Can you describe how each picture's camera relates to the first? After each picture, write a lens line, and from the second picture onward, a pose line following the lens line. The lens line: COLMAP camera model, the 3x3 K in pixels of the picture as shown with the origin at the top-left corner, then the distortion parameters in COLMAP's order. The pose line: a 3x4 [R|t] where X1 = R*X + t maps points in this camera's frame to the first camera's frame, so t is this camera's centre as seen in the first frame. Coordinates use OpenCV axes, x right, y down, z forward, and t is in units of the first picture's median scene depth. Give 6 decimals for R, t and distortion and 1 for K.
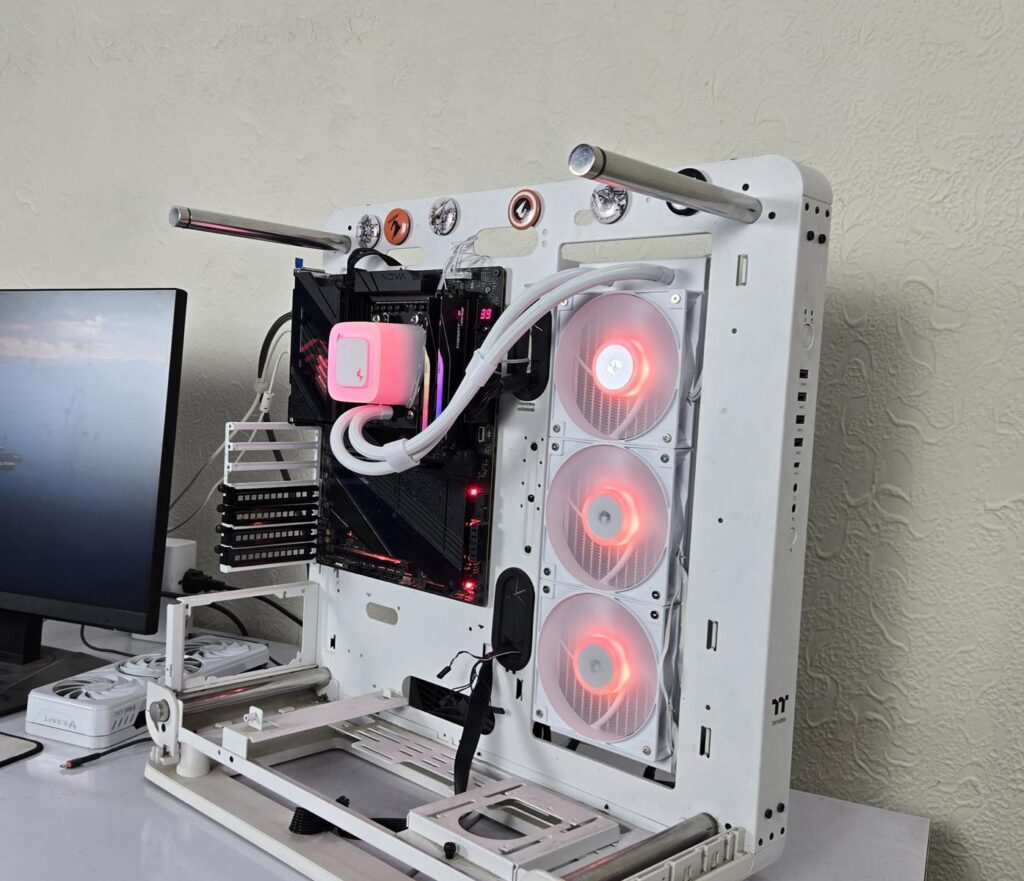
lens RADIAL K [[1049.0, 0, 436.8], [0, 1049.0, 443.7], [0, 0, 1]] dist [0.046303, -0.031758]
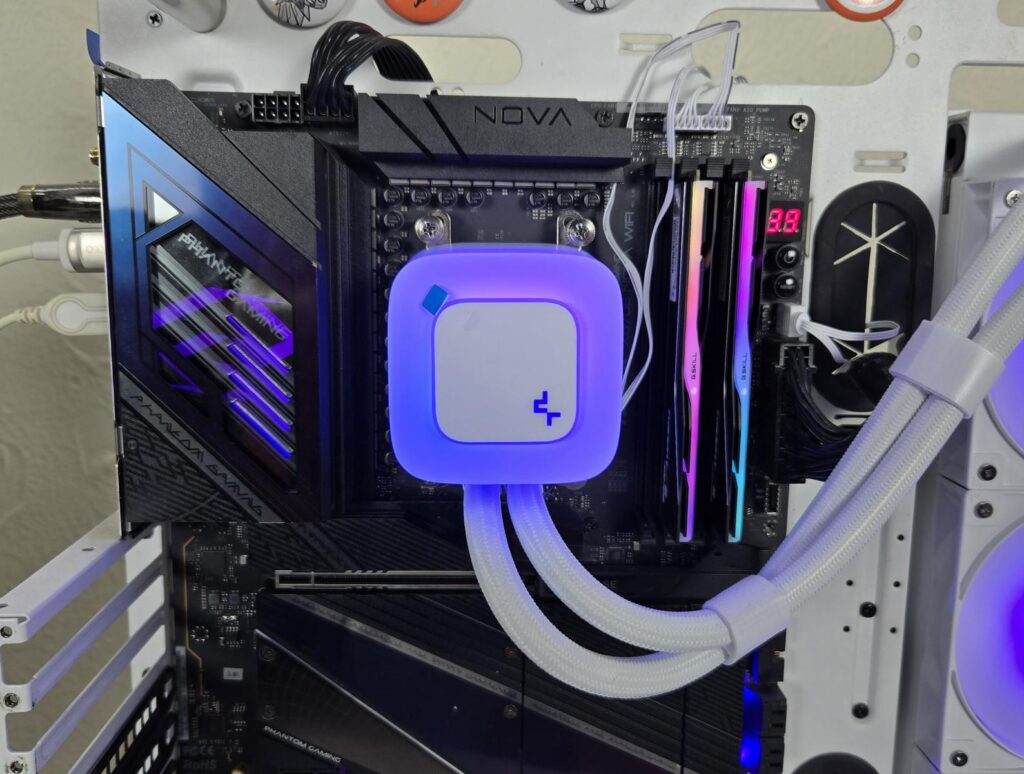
lens RADIAL K [[940.8, 0, 512.0], [0, 940.8, 387.0], [0, 0, 1]] dist [0.022638, -0.000663]
pose [[0.682759, -0.156623, 0.713659, -0.294986], [0.065323, 0.985928, 0.153882, -0.118703], [-0.727718, -0.058446, 0.683382, 0.787811]]
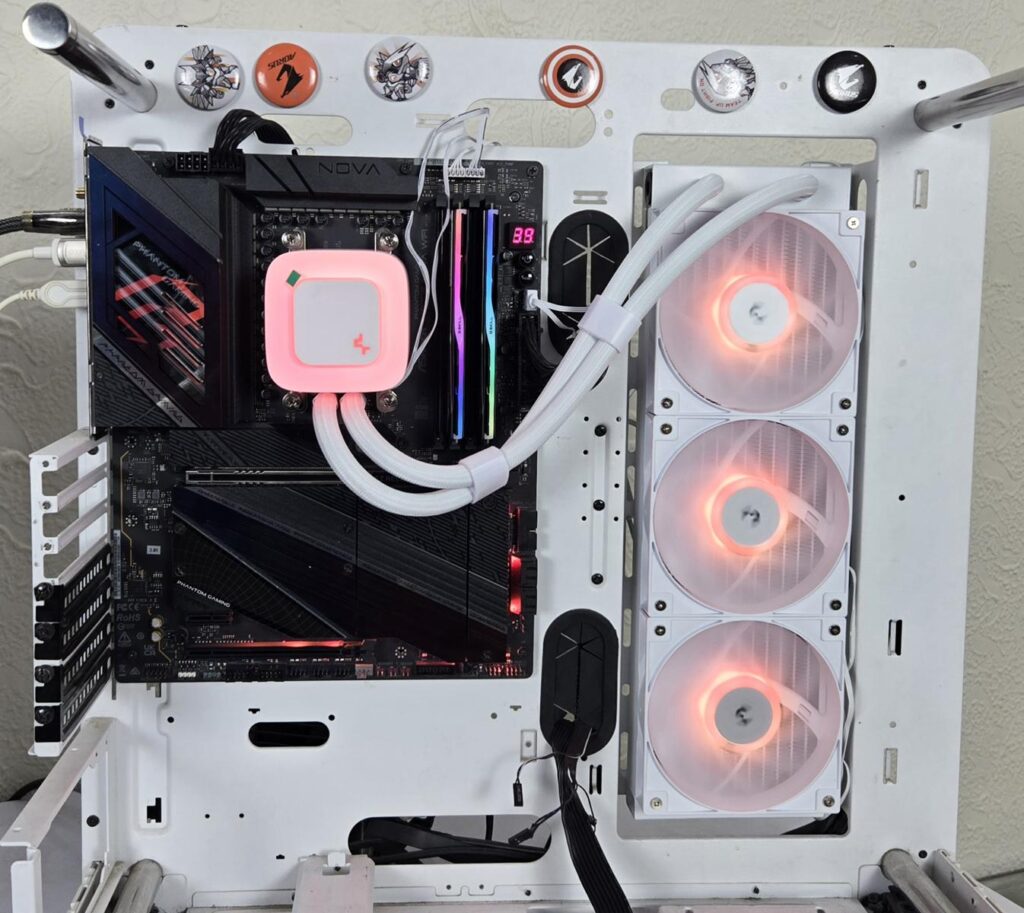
lens RADIAL K [[1261.5, 0, 478.7], [0, 1261.5, 406.6], [0, 0, 1]] dist [0.043590, 0.007288]
pose [[0.643076, -0.120399, 0.756278, -0.547980], [0.066163, 0.992606, 0.101763, -0.096310], [-0.762939, -0.015403, 0.646287, 0.500323]]
